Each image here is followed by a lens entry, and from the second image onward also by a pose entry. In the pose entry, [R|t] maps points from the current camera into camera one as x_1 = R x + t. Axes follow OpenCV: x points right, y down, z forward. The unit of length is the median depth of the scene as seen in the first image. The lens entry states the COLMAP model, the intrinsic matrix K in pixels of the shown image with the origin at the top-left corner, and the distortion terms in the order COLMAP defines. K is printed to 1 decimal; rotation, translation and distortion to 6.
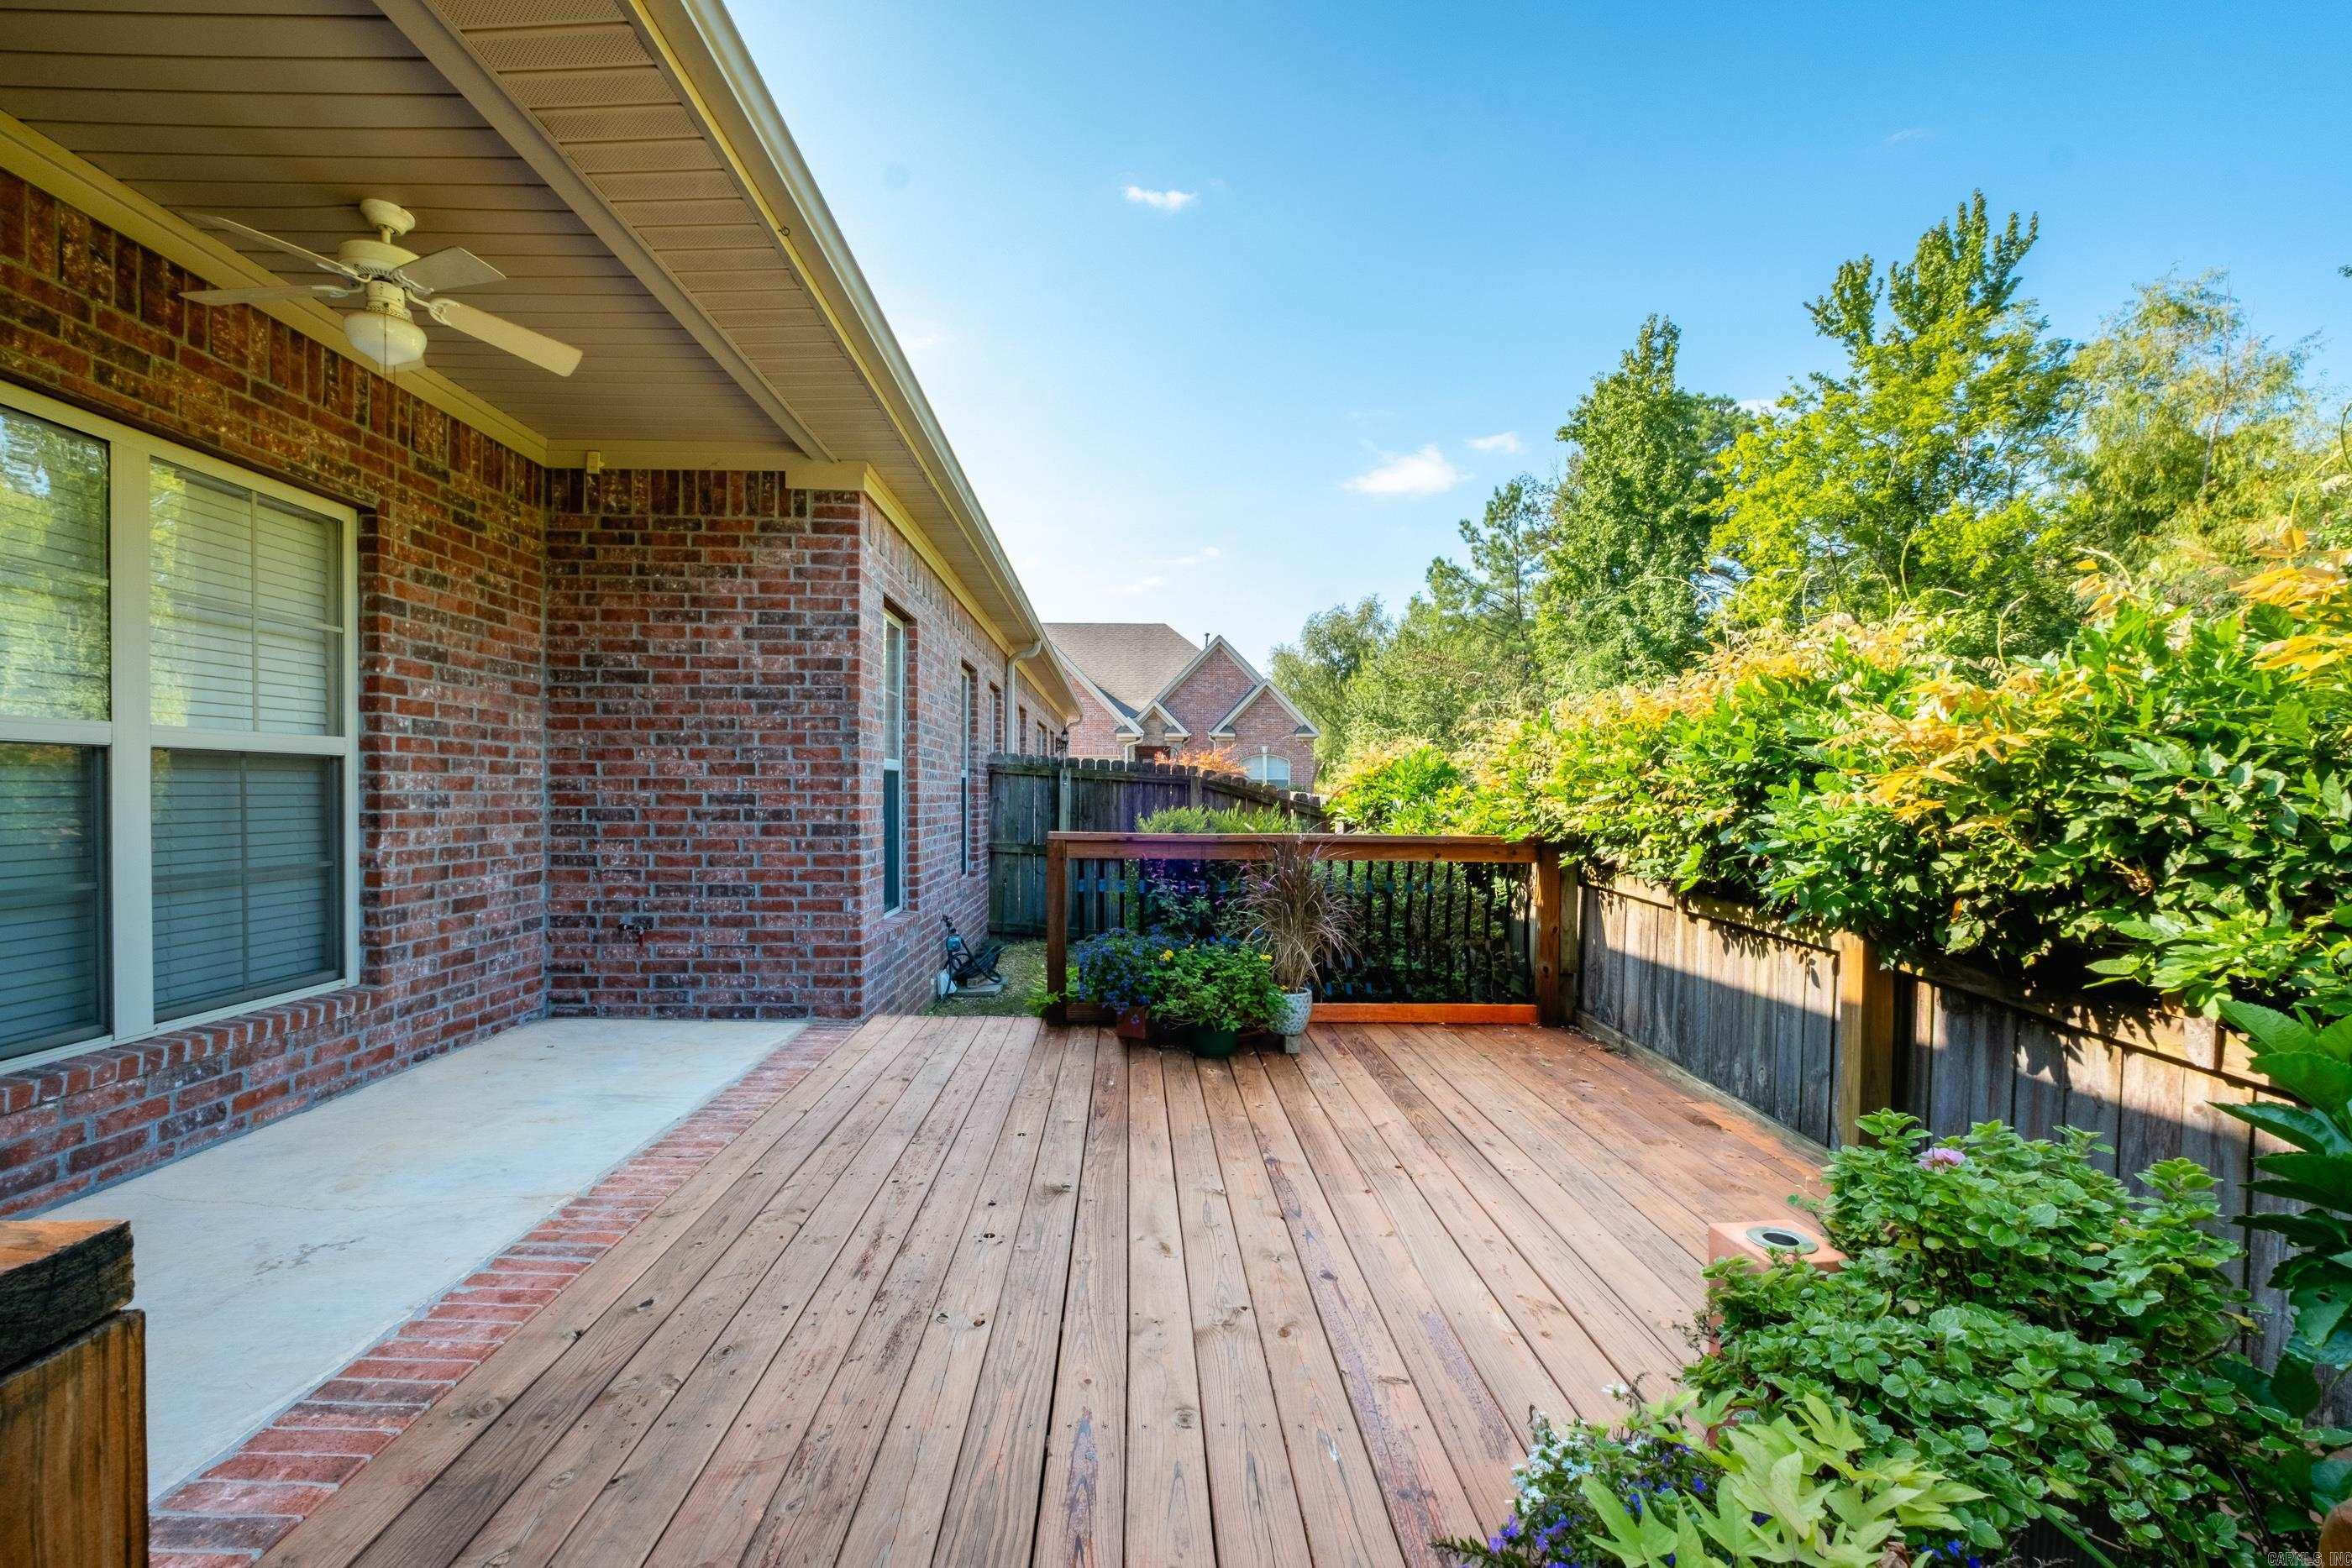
lens RADIAL K [[1020.7, 0, 1148.7], [0, 1020.7, 789.8], [0, 0, 1]] dist [0.002774, -0.003900]
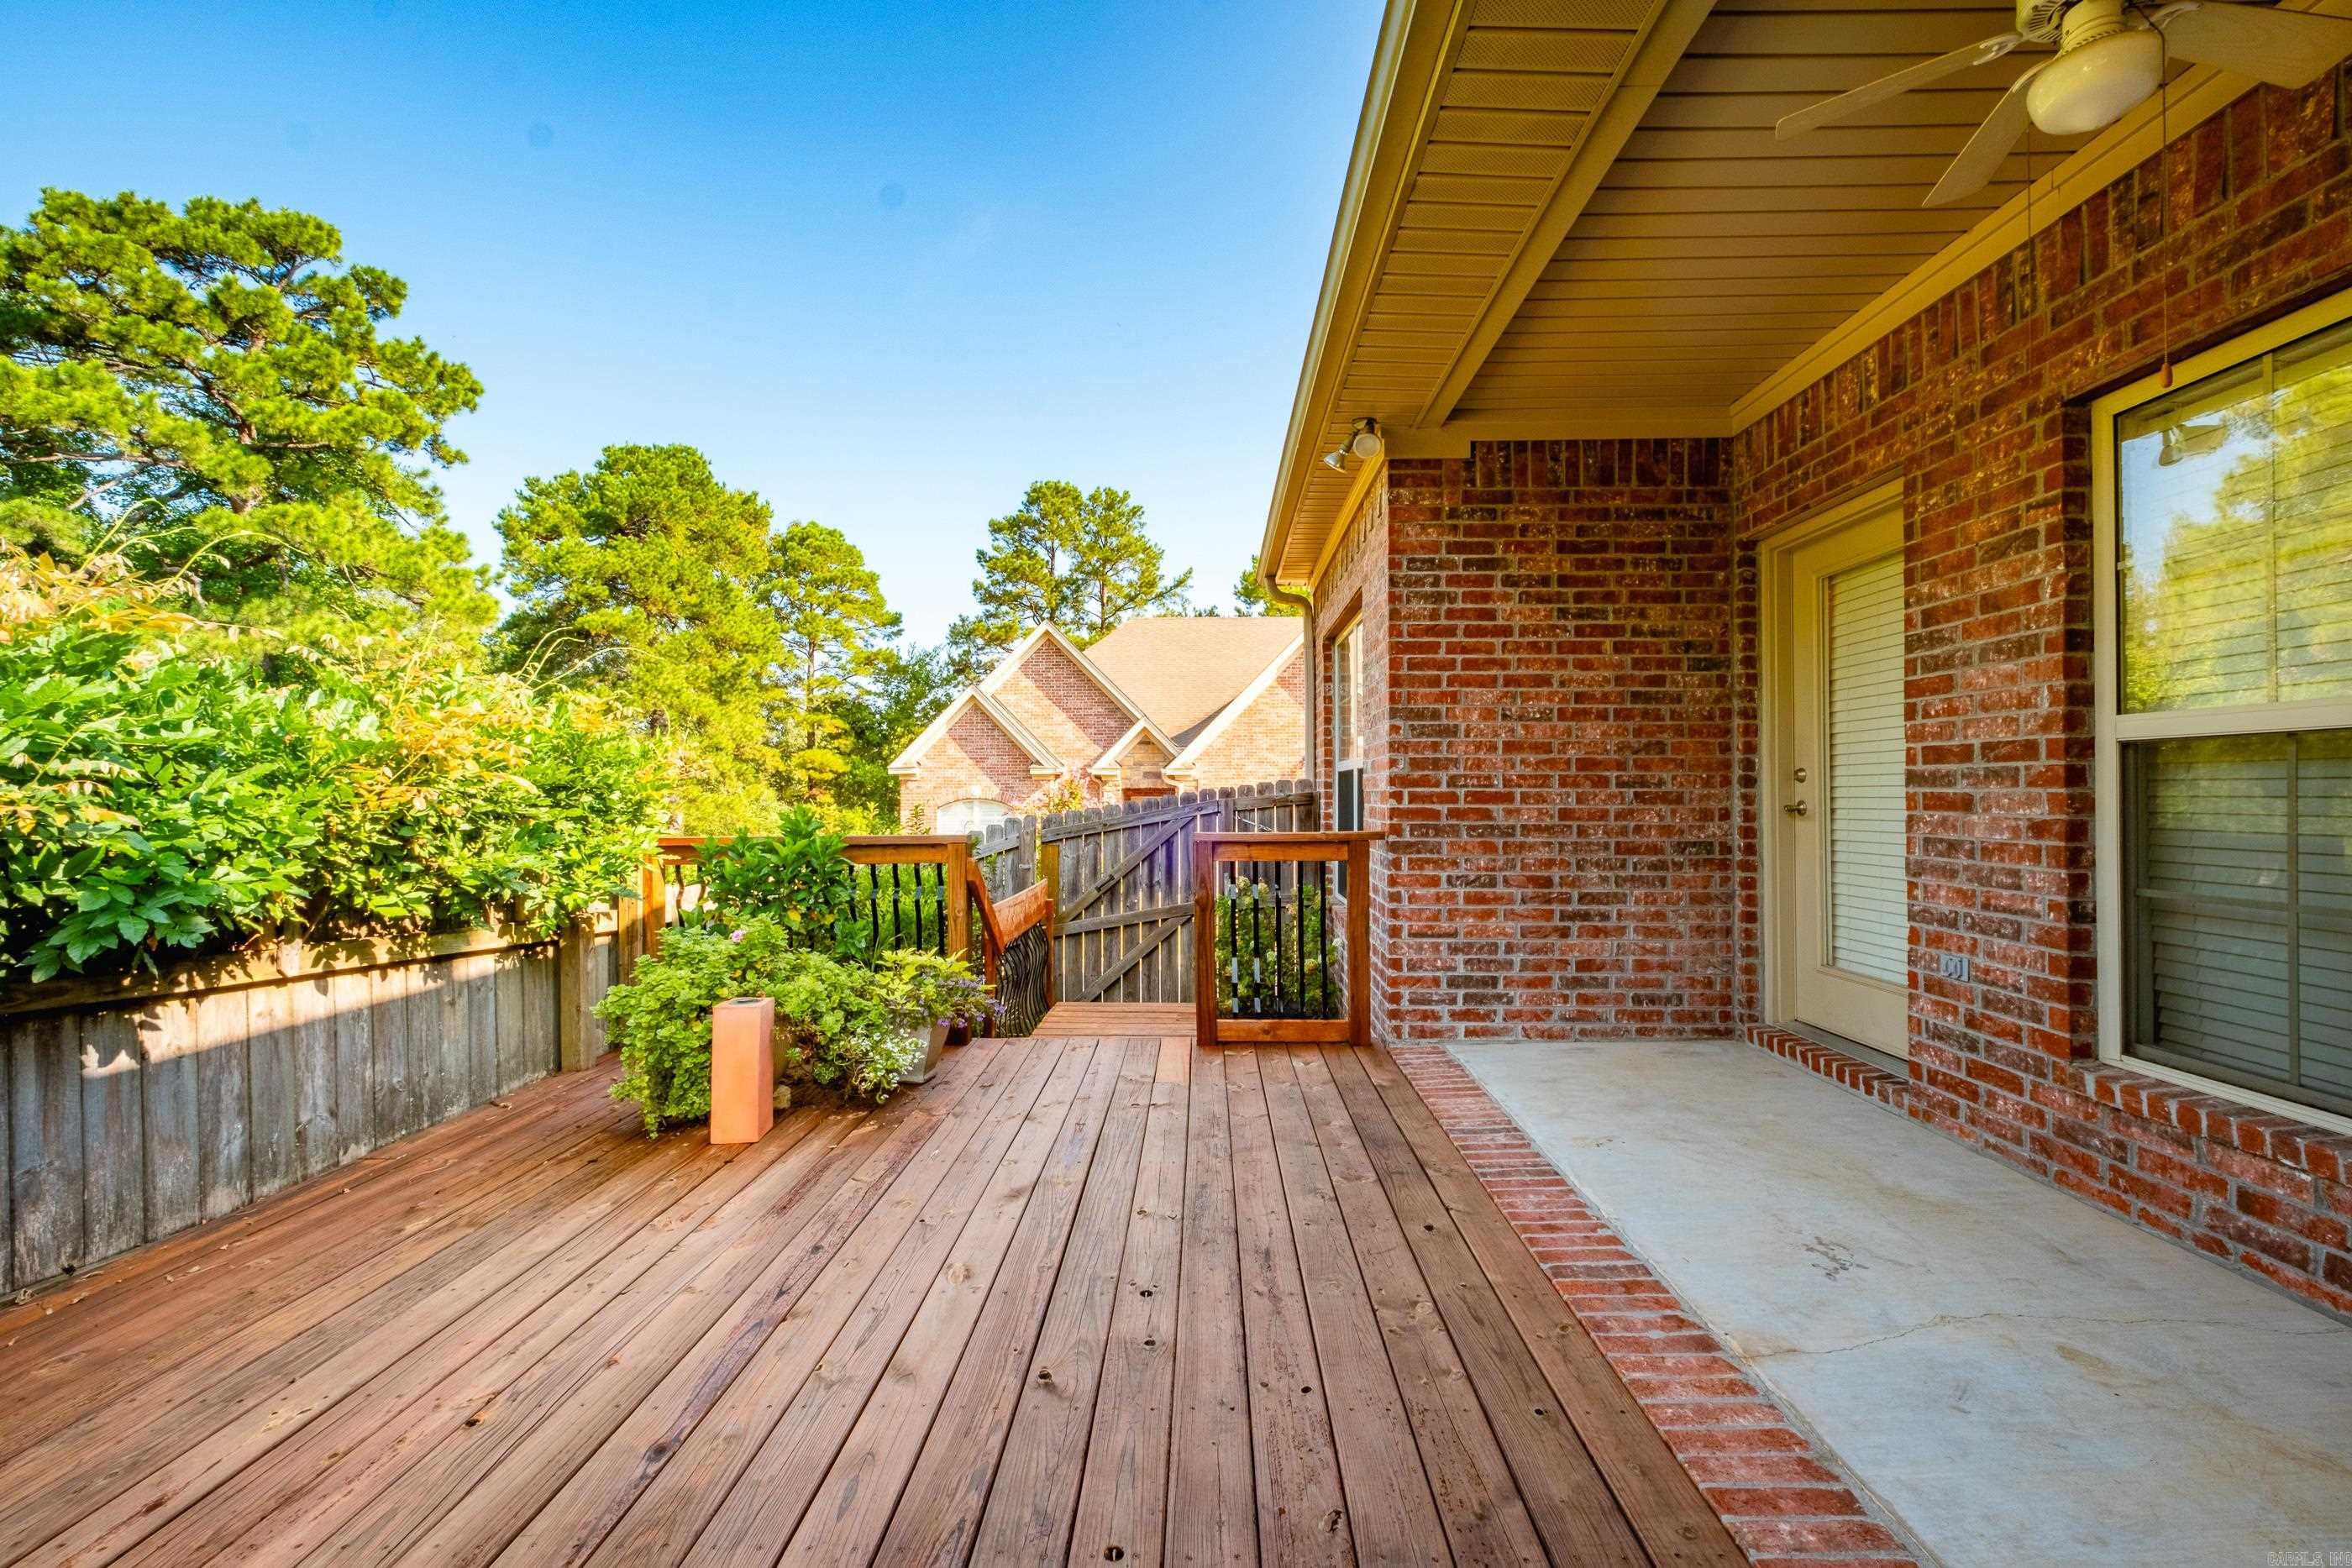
lens RADIAL K [[1012.5, 0, 1198.3], [0, 1012.5, 780.6], [0, 0, 1]] dist [0.007220, -0.005373]
pose [[-0.999634, -0.002283, 0.026967, -0.021628], [-0.002653, 0.999903, -0.013665, 0.000823], [-0.026933, -0.013731, -0.999543, 0.181615]]
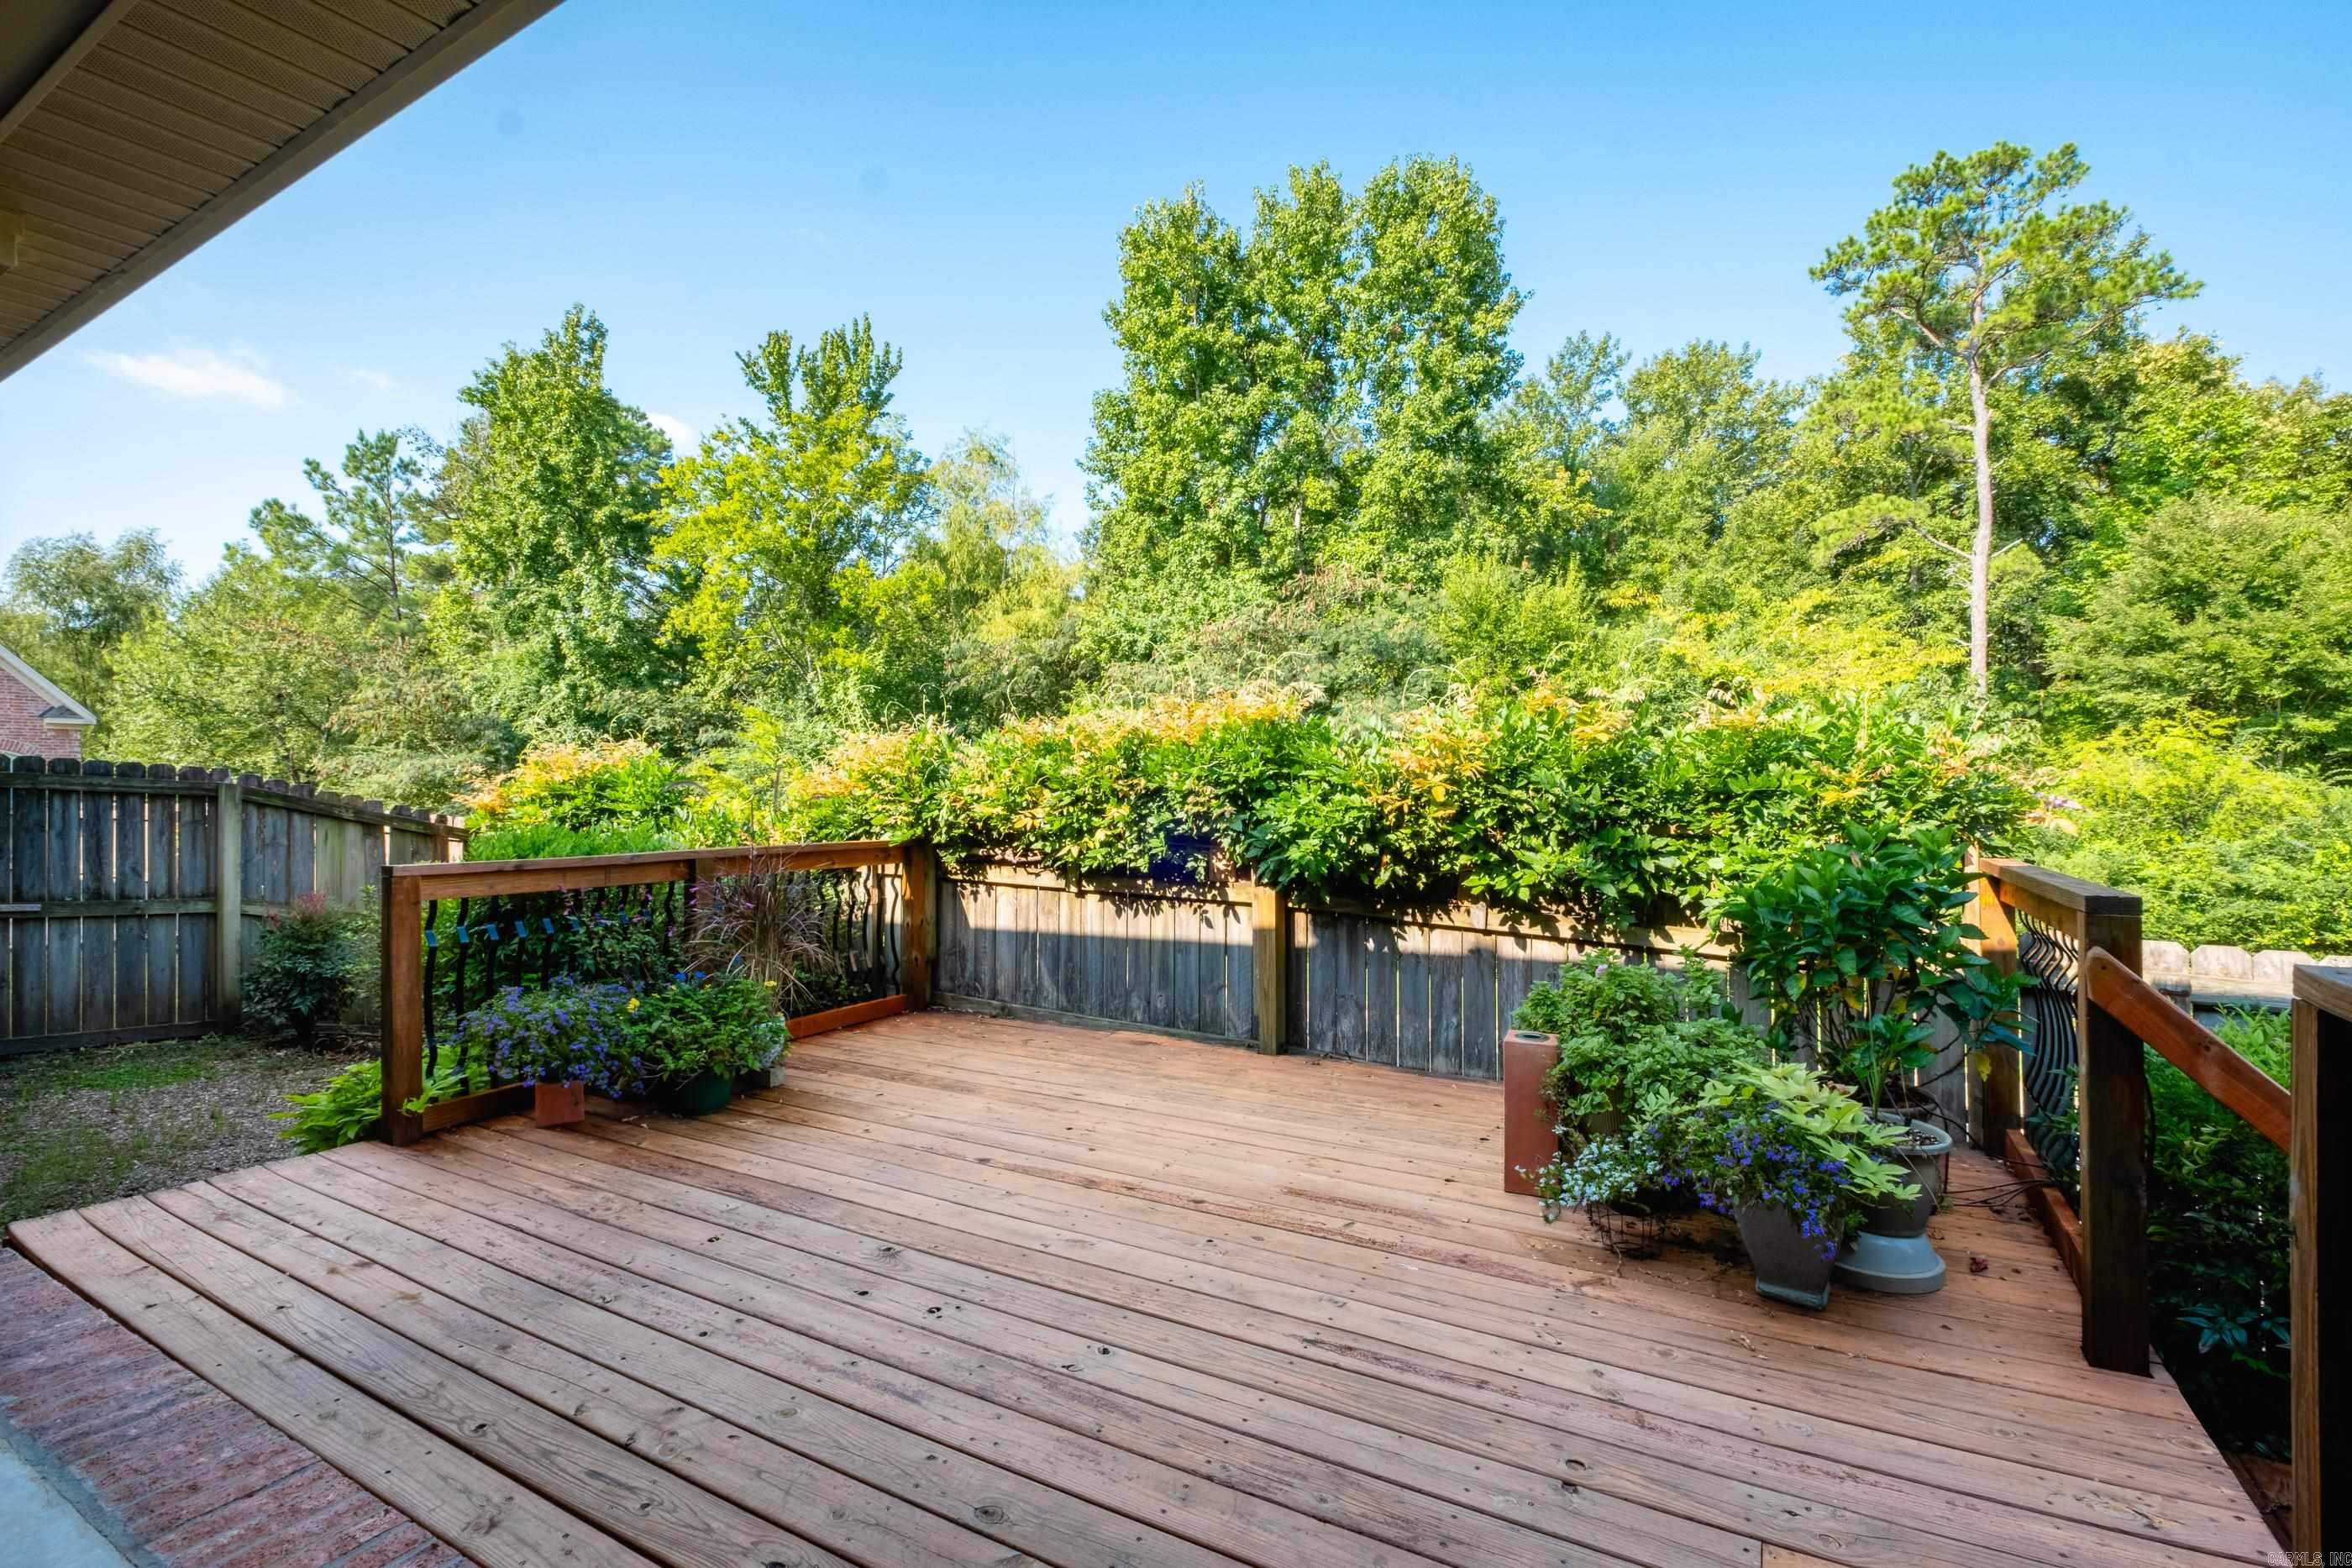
lens RADIAL K [[1031.7, 0, 1167.4], [0, 1031.7, 775.0], [0, 0, 1]] dist [0.007366, -0.006398]
pose [[0.518036, 0.005241, 0.855343, -0.079149], [0.010894, 0.999860, -0.012724, -0.001062], [-0.855289, 0.015910, 0.517906, 0.034821]]
